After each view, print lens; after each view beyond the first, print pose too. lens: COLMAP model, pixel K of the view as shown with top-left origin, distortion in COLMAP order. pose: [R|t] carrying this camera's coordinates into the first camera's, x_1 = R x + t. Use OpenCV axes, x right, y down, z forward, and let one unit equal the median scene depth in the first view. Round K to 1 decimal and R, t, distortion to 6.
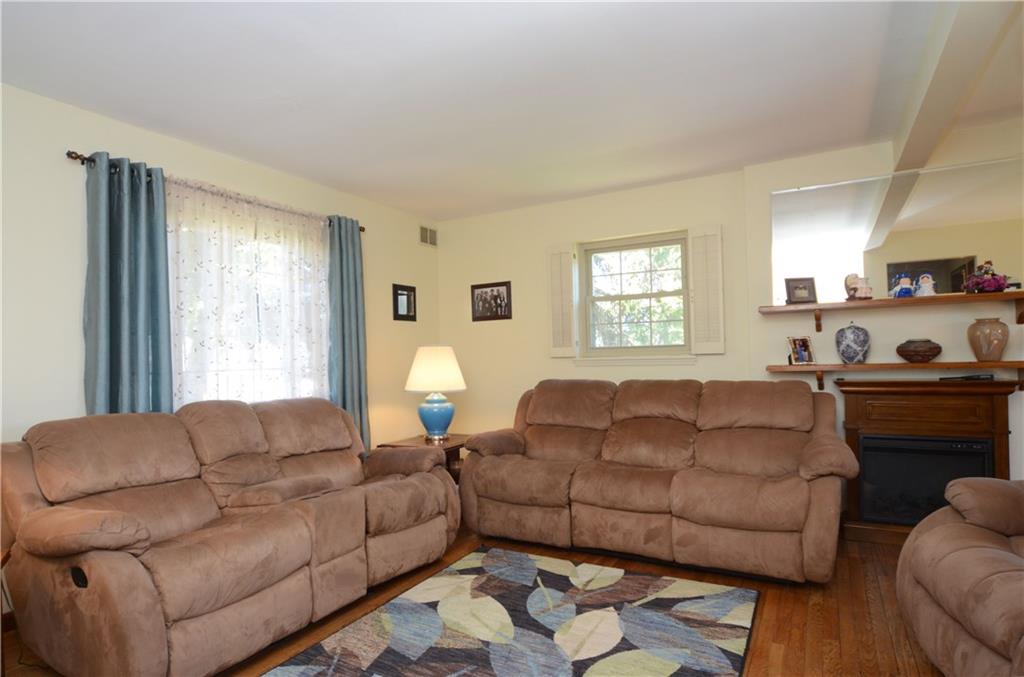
lens RADIAL K [[563.0, 0, 505.0], [0, 563.0, 349.0], [0, 0, 1]] dist [-0.022164, 0.000160]
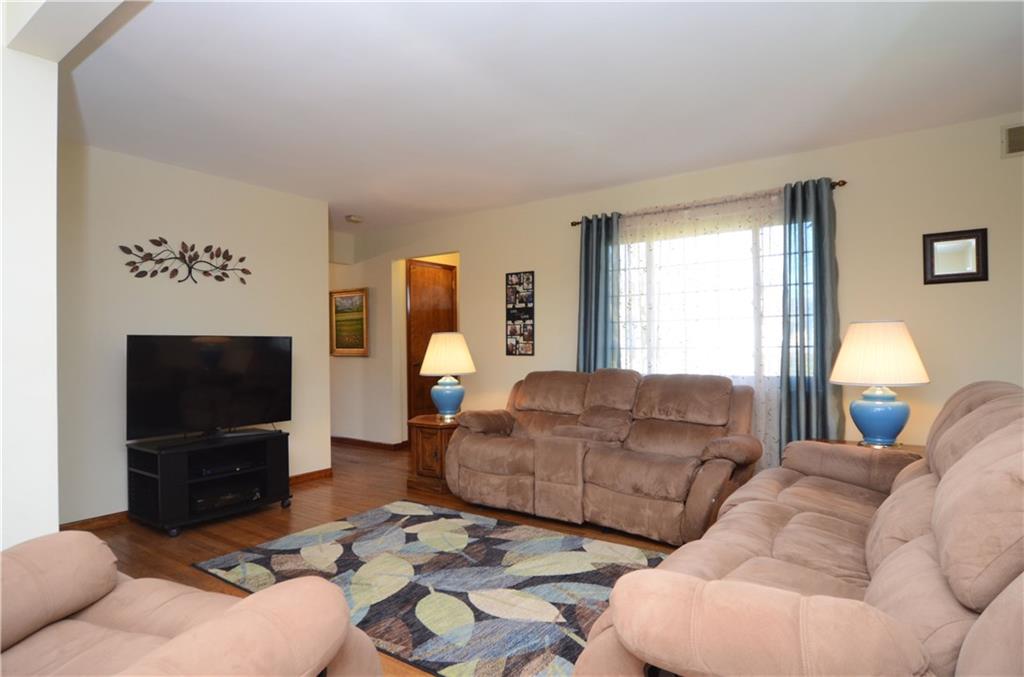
lens RADIAL K [[563.0, 0, 505.0], [0, 563.0, 349.0], [0, 0, 1]] dist [-0.022164, 0.000160]
pose [[-0.099514, 0.029828, -0.994589, 0.876857], [0.029306, 0.999205, 0.027035, -0.005324], [0.994604, -0.026458, -0.100309, 0.807810]]
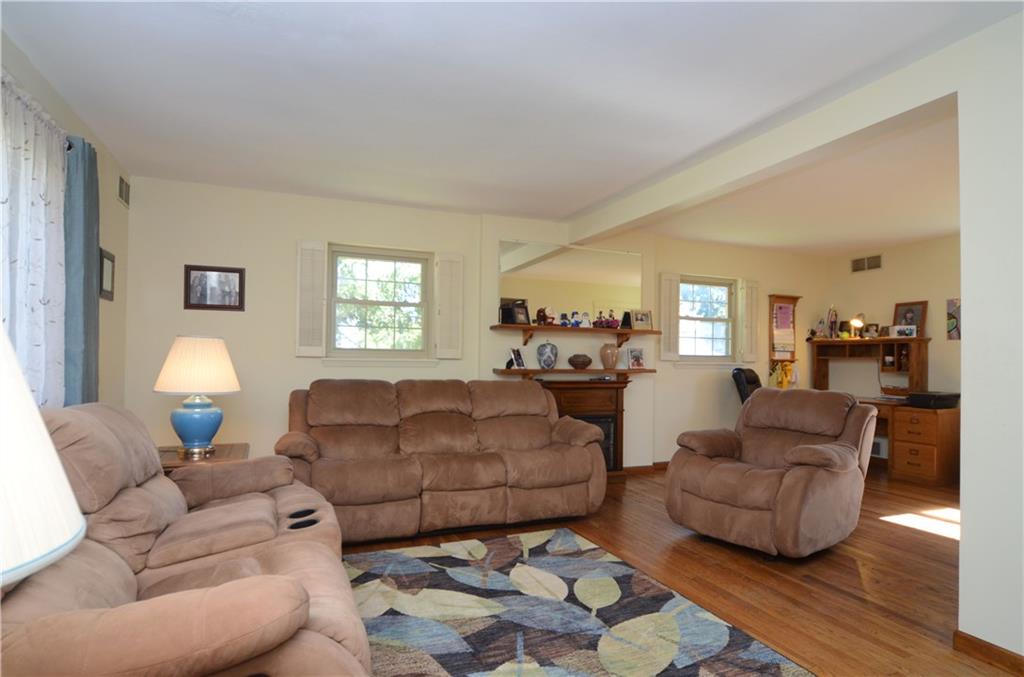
lens RADIAL K [[536.7, 0, 509.6], [0, 536.7, 350.7], [0, 0, 1]] dist [-0.018990, -0.000146]
pose [[0.613191, 0.045494, 0.788623, -0.615041], [-0.040626, 0.998835, -0.026032, 0.021512], [-0.788889, -0.016076, 0.614325, 0.240995]]
